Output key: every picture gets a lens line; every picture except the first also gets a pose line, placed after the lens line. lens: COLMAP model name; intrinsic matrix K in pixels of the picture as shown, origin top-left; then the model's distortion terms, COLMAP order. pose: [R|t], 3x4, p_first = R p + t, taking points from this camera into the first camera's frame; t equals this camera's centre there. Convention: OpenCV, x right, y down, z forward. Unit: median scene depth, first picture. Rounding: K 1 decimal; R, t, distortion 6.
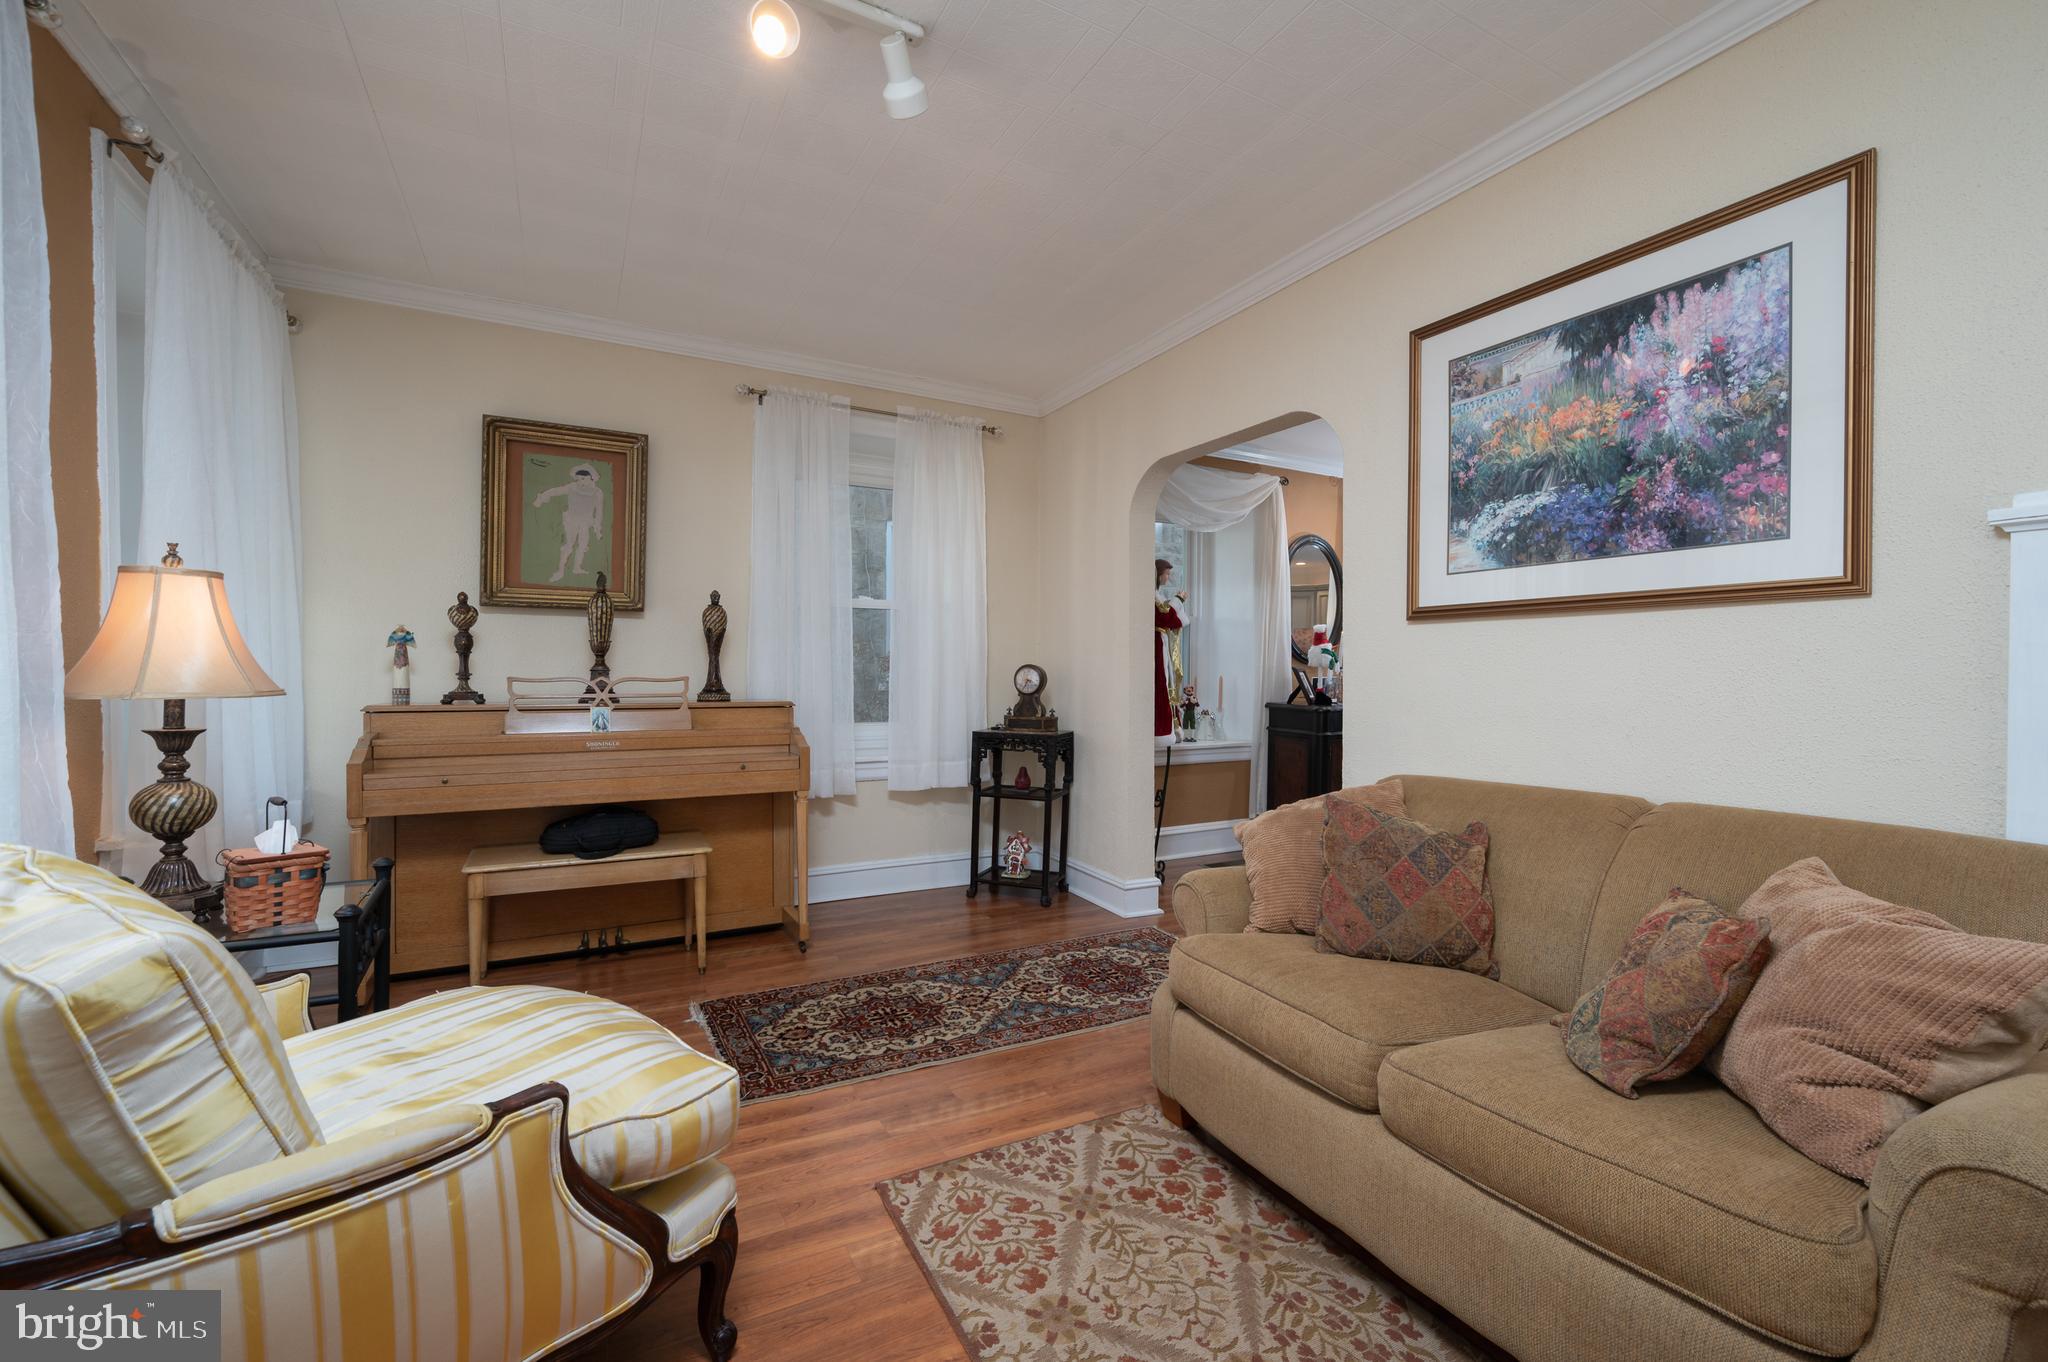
lens RADIAL K [[912.5, 0, 1026.5], [0, 912.5, 679.2], [0, 0, 1]] dist [0.003059, 0.000243]
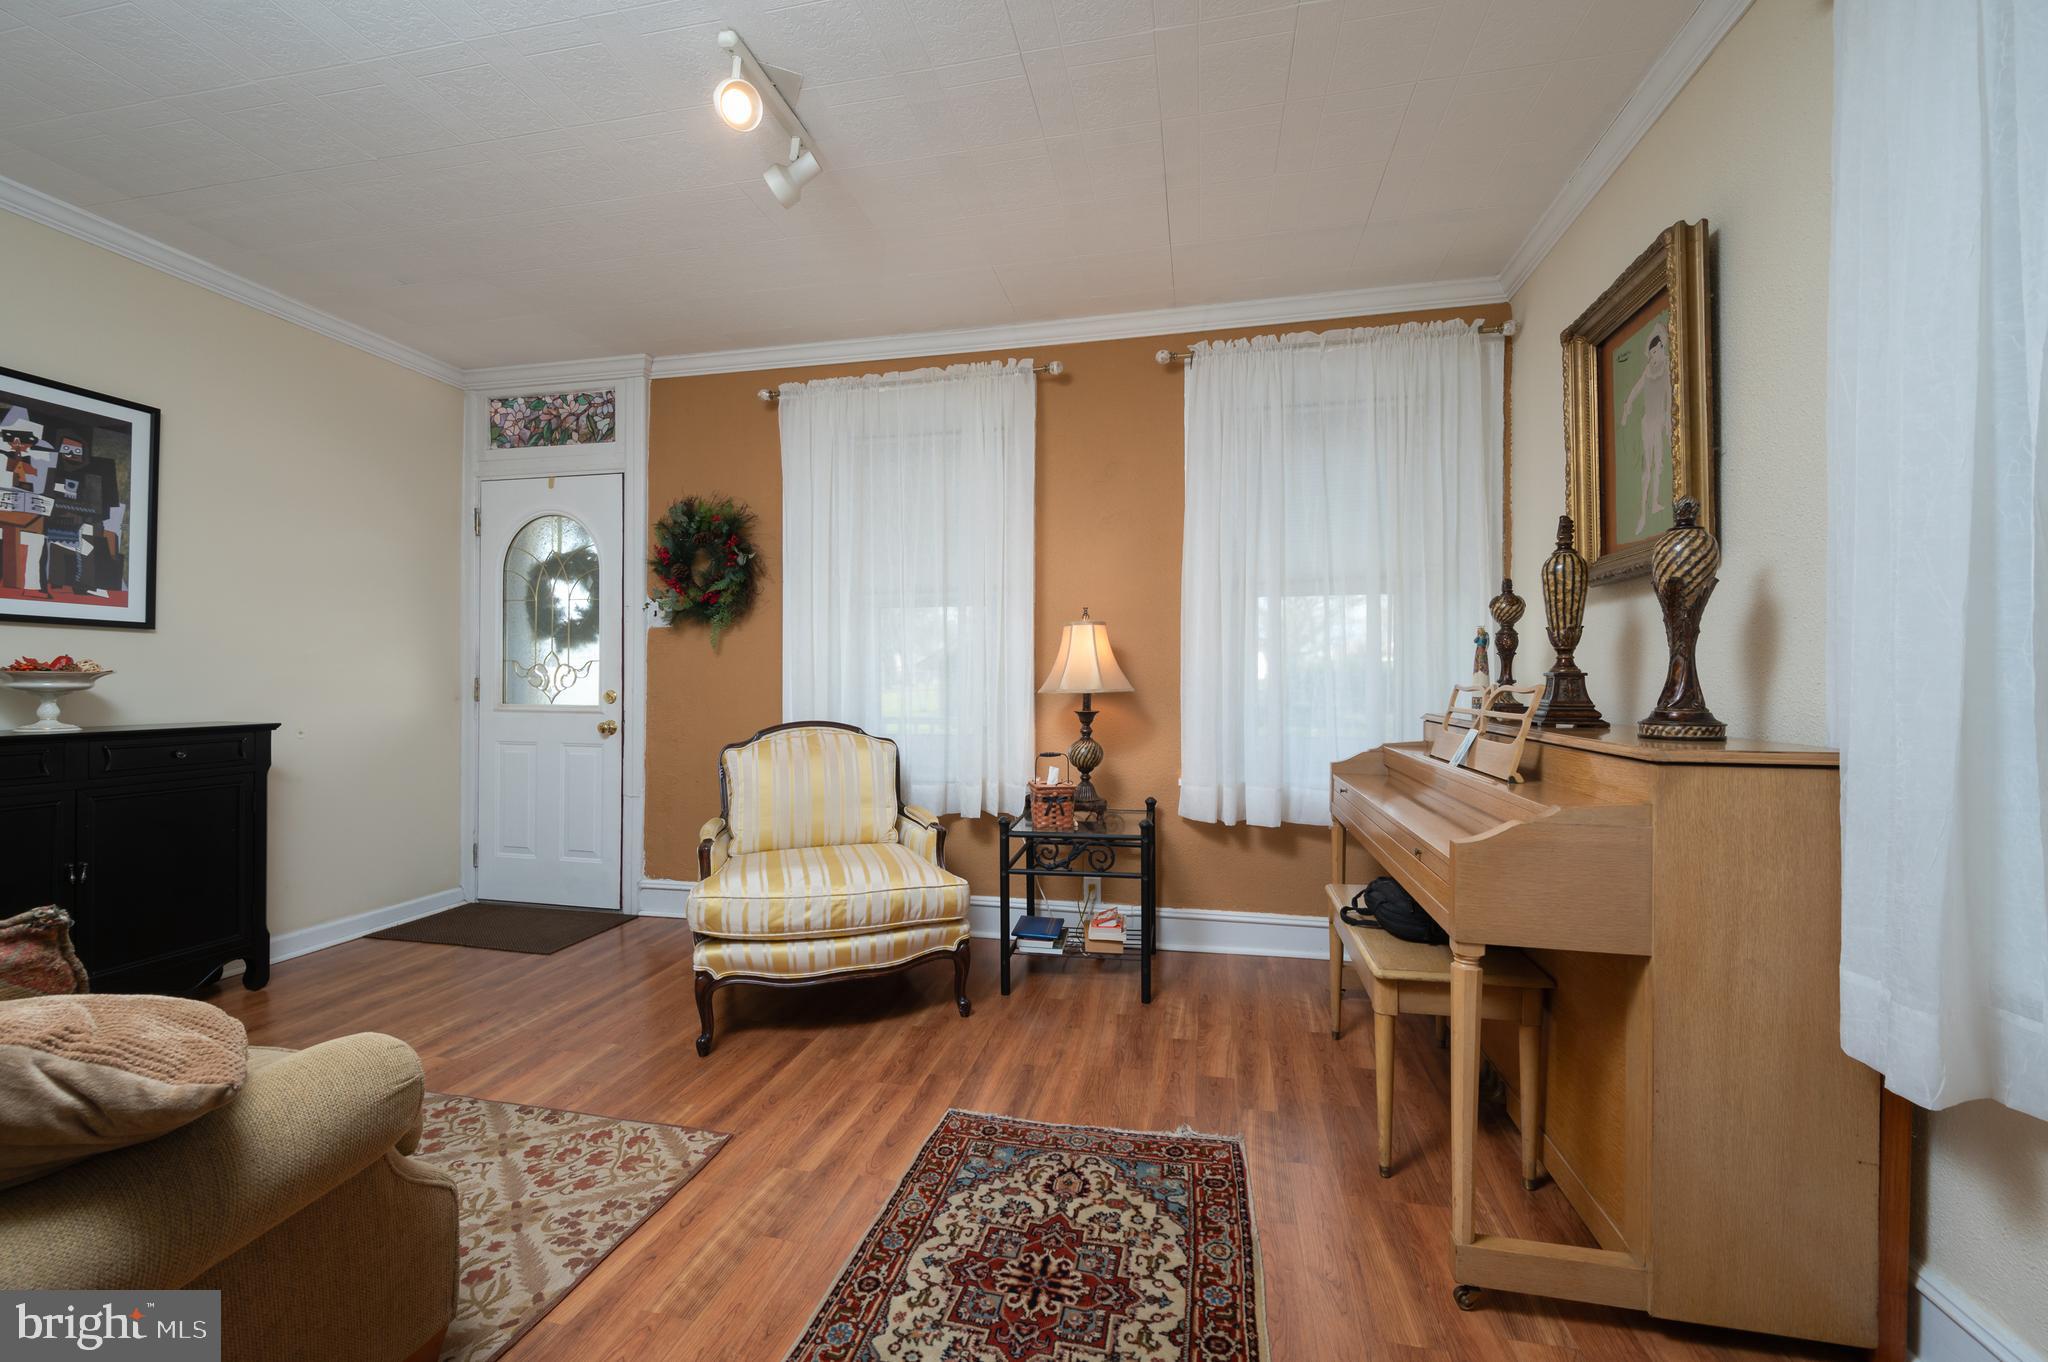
lens RADIAL K [[819.4, 0, 1013.4], [0, 819.4, 674.7], [0, 0, 1]] dist [0.000791, -0.000057]
pose [[-0.675161, -0.008790, -0.737618, 0.342697], [-0.006808, 0.999961, -0.005685, -0.006844], [0.737639, 0.001184, -0.675194, 1.901271]]
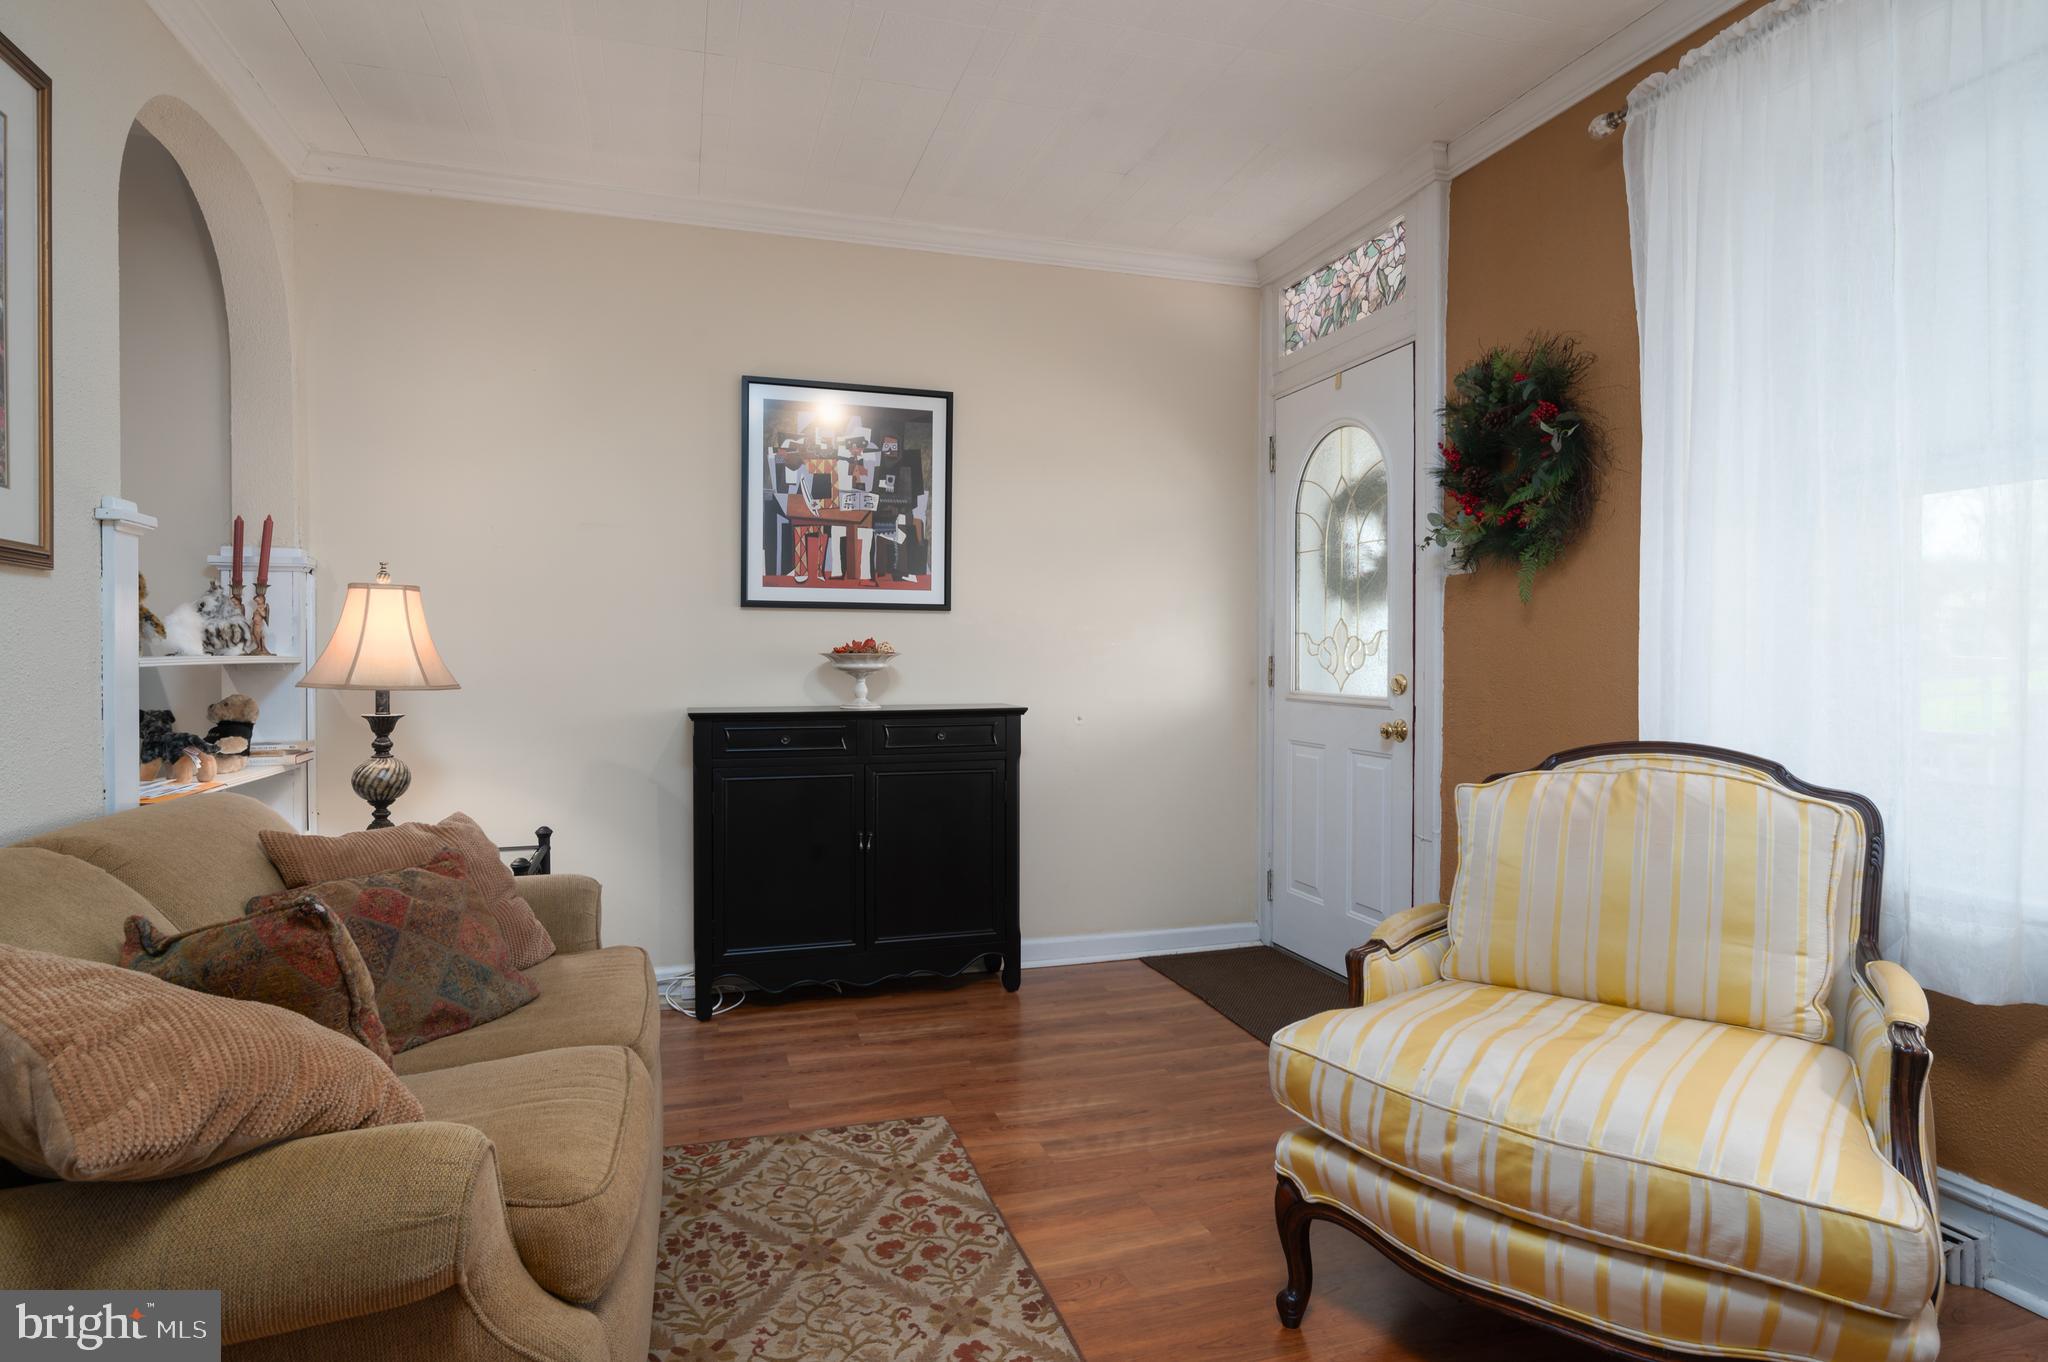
lens RADIAL K [[1083.5, 0, 981.3], [0, 1083.5, 663.0], [0, 0, 1]] dist [0.002461, -0.001356]
pose [[-0.977050, -0.000850, 0.213010, -0.187342], [0.001285, 0.999950, 0.009885, -0.010426], [-0.213008, 0.009932, -0.977000, 1.681274]]
